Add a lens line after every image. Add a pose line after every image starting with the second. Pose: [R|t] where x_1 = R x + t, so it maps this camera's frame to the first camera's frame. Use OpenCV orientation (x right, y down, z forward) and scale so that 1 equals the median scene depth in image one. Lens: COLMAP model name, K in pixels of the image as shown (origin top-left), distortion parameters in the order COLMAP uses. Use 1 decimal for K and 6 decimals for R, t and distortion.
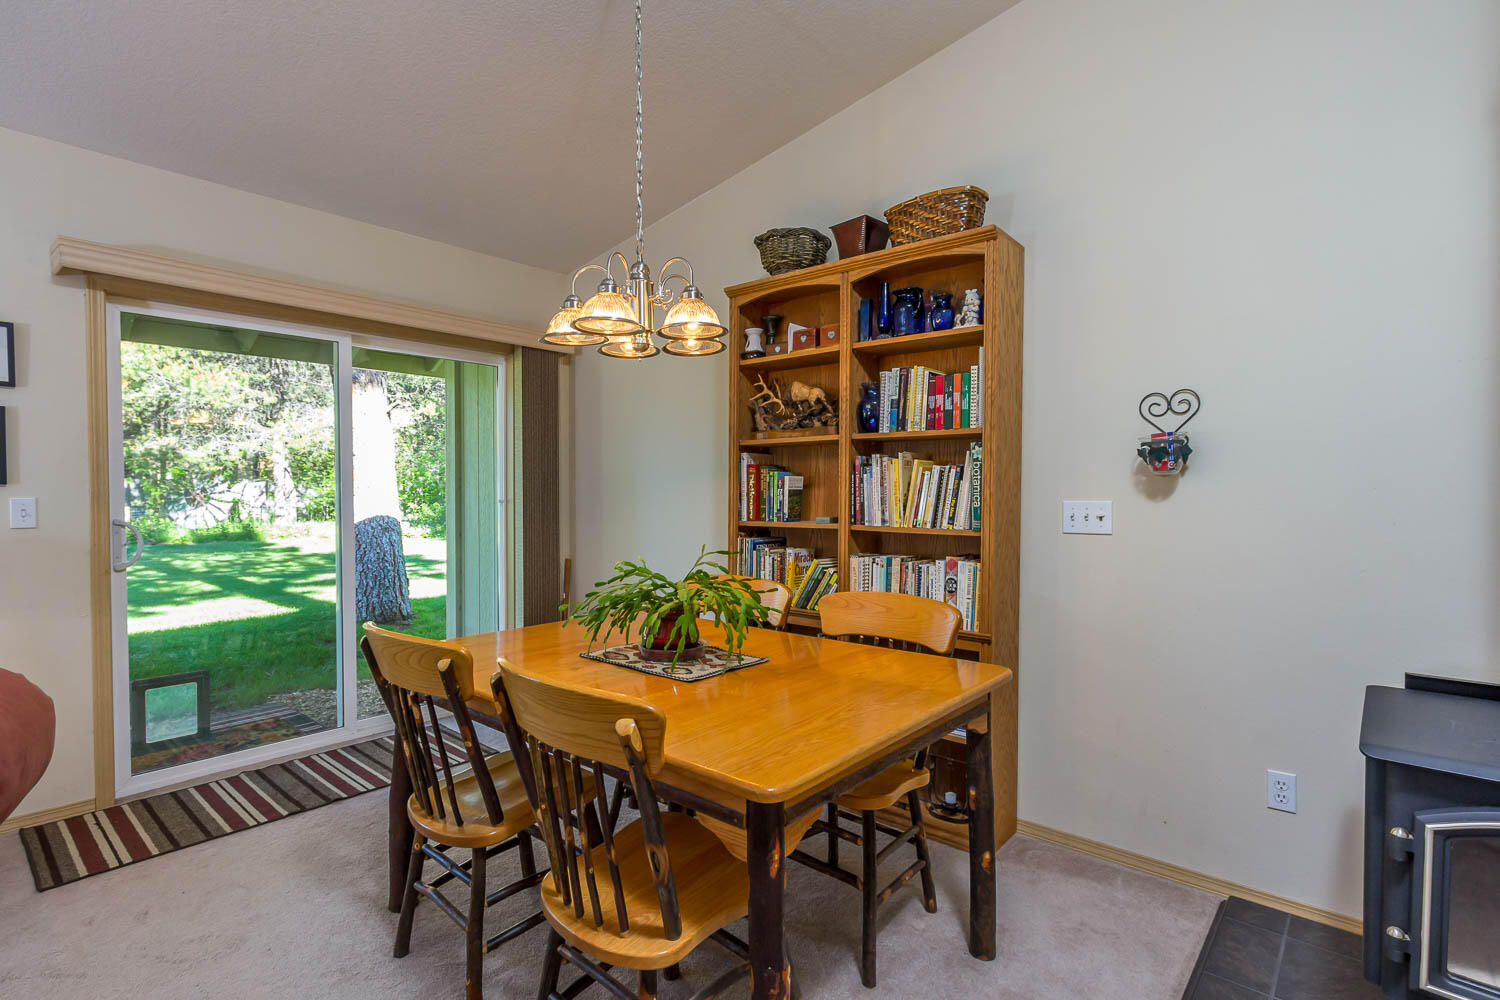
lens RADIAL K [[724.1, 0, 753.1], [0, 724.1, 508.5], [0, 0, 1]] dist [0.009052, 0.000893]
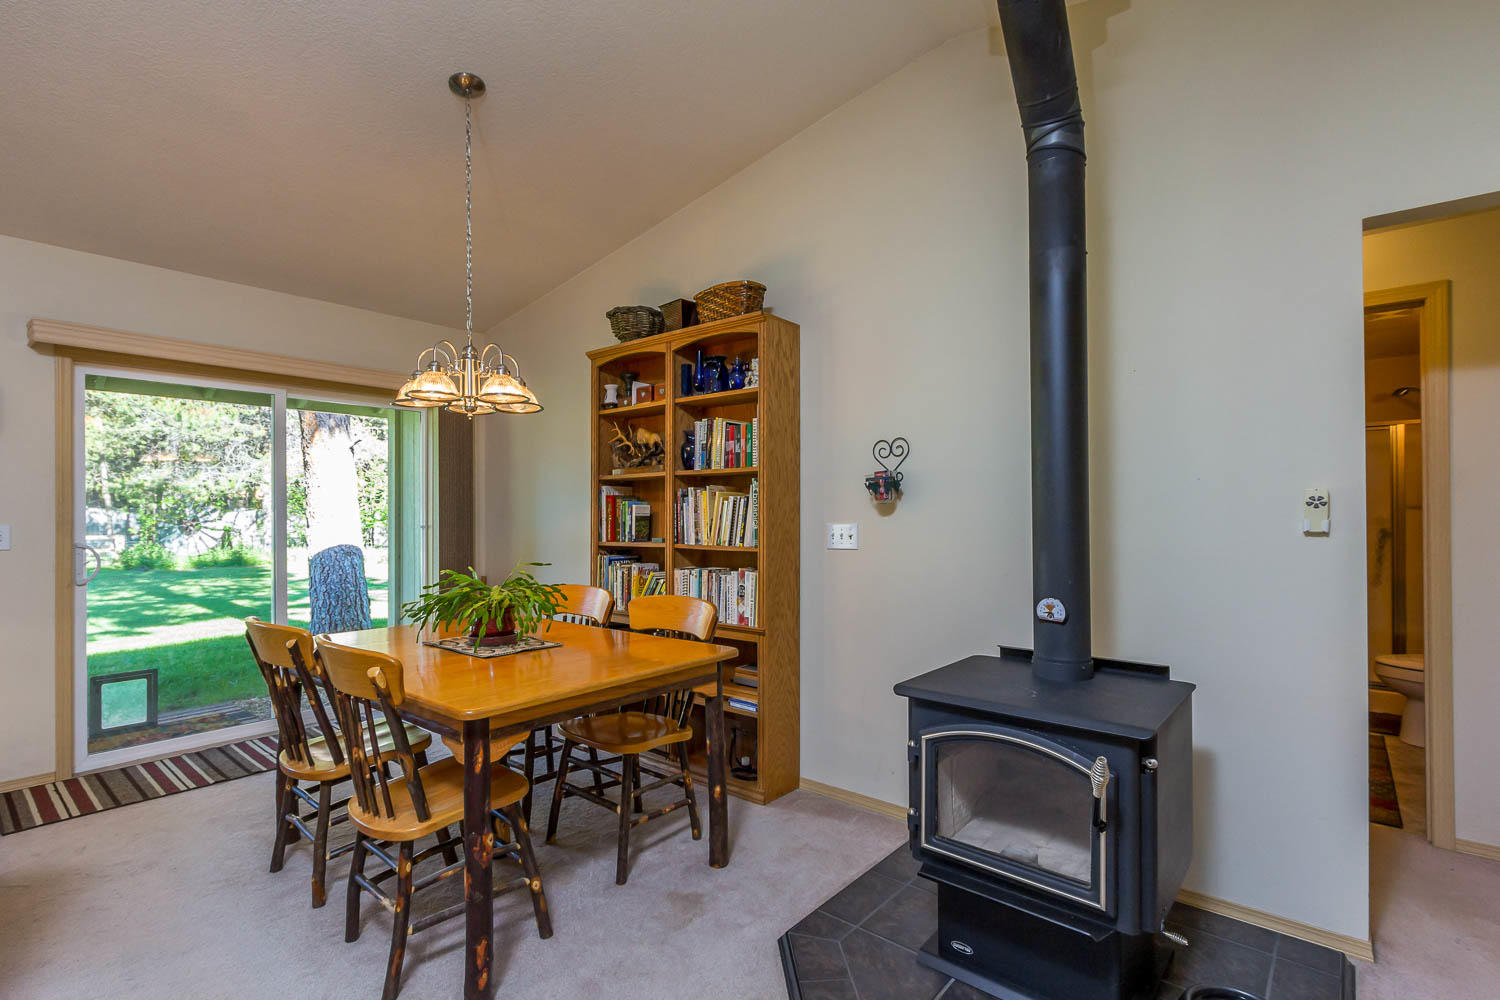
lens RADIAL K [[702.7, 0, 750.2], [0, 702.7, 517.1], [0, 0, 1]] dist [0.014312, -0.000873]
pose [[0.999956, -0.005240, 0.007829, 0.256144], [0.005417, 0.999725, -0.022818, 0.004921], [-0.007707, 0.022859, 0.999709, -0.212023]]
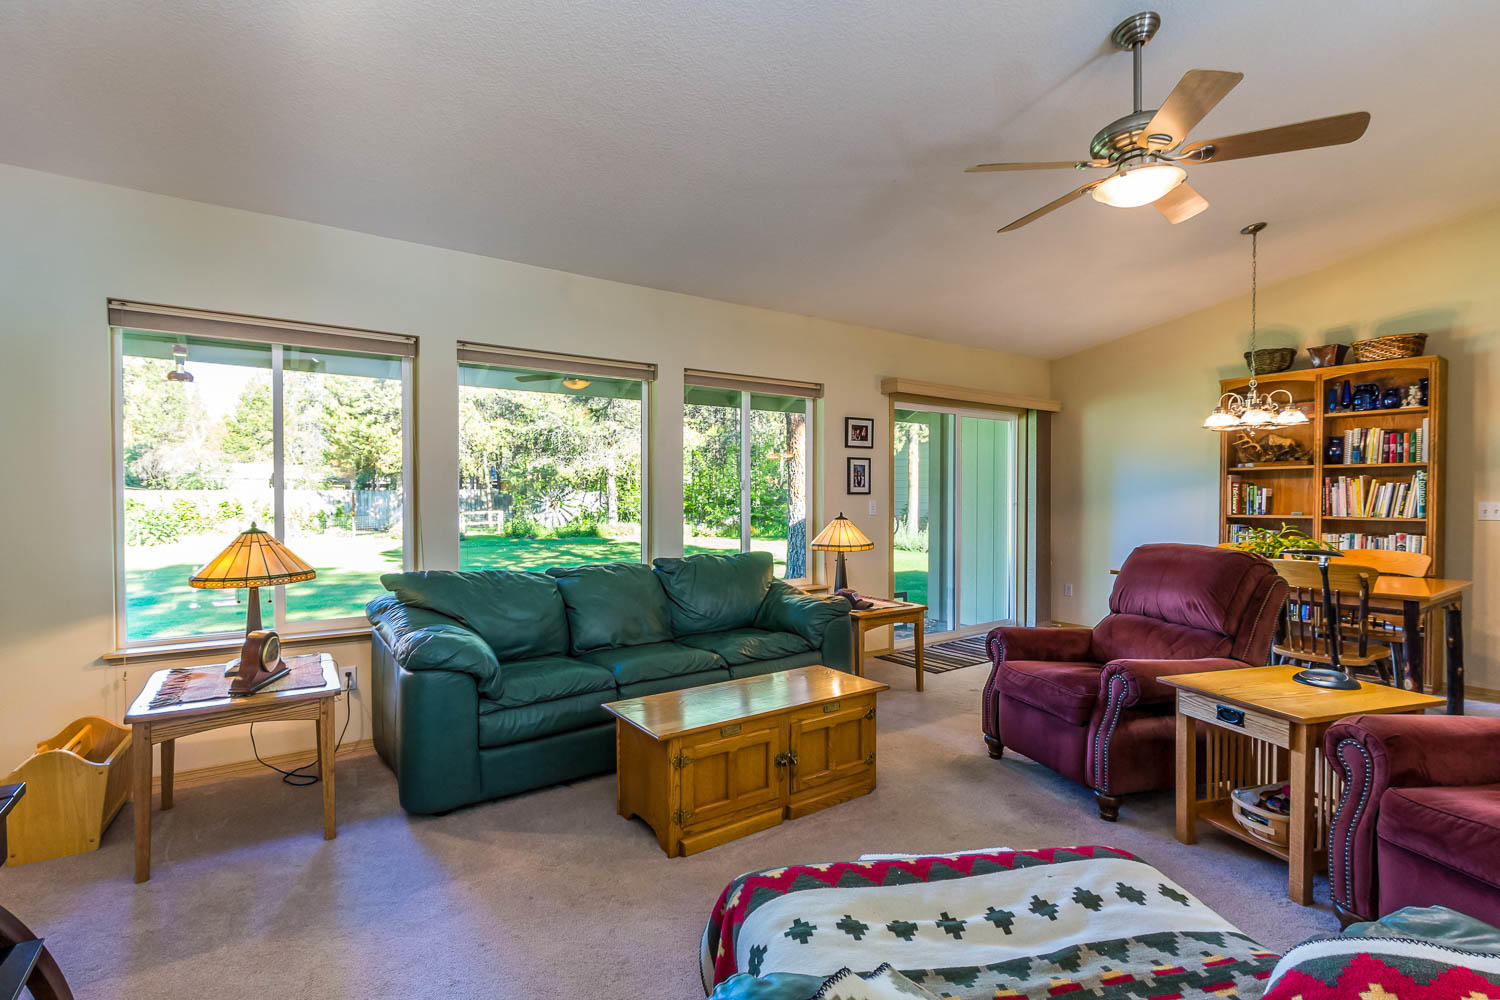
lens RADIAL K [[705.6, 0, 744.9], [0, 705.6, 503.0], [0, 0, 1]] dist [0.002311, -0.000332]
pose [[0.969750, 0.000930, -0.244100, -0.816028], [-0.005434, 0.999827, -0.017778, 0.029116], [0.244041, 0.018567, 0.969587, -1.028516]]
